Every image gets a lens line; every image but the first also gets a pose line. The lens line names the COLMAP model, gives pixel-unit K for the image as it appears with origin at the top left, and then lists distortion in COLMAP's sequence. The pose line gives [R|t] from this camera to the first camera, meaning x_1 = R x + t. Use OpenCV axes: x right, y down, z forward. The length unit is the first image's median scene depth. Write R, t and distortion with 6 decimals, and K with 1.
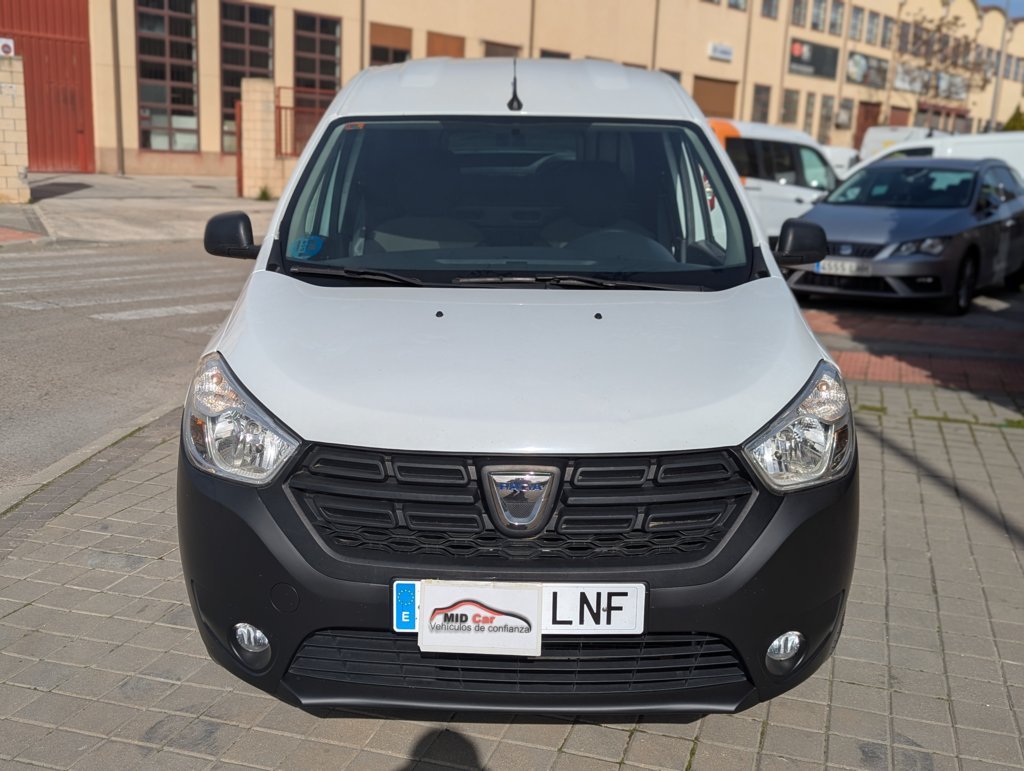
lens RADIAL K [[1153.2, 0, 489.3], [0, 1153.2, 388.2], [0, 0, 1]] dist [0.051233, -0.012659]
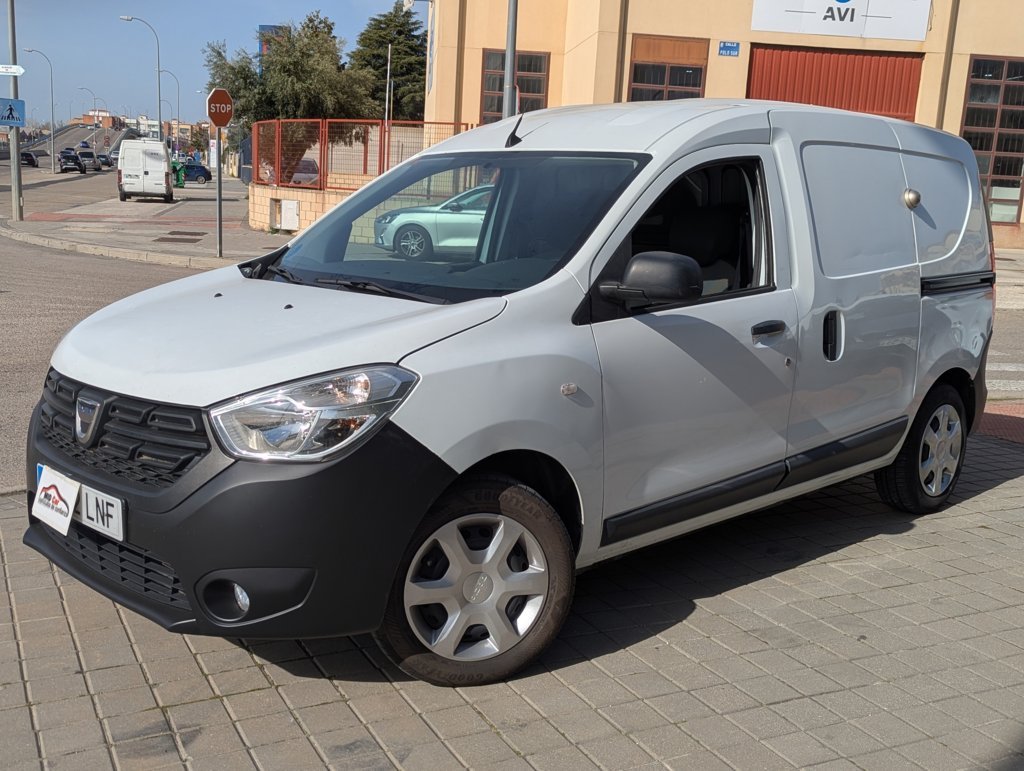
lens RADIAL K [[1153.2, 0, 489.3], [0, 1153.2, 388.2], [0, 0, 1]] dist [0.051233, -0.012659]
pose [[0.680979, 0.126121, -0.721360, 0.828917], [-0.174029, 0.984709, 0.007878, -0.019401], [0.711323, 0.120173, 0.692515, 0.252316]]
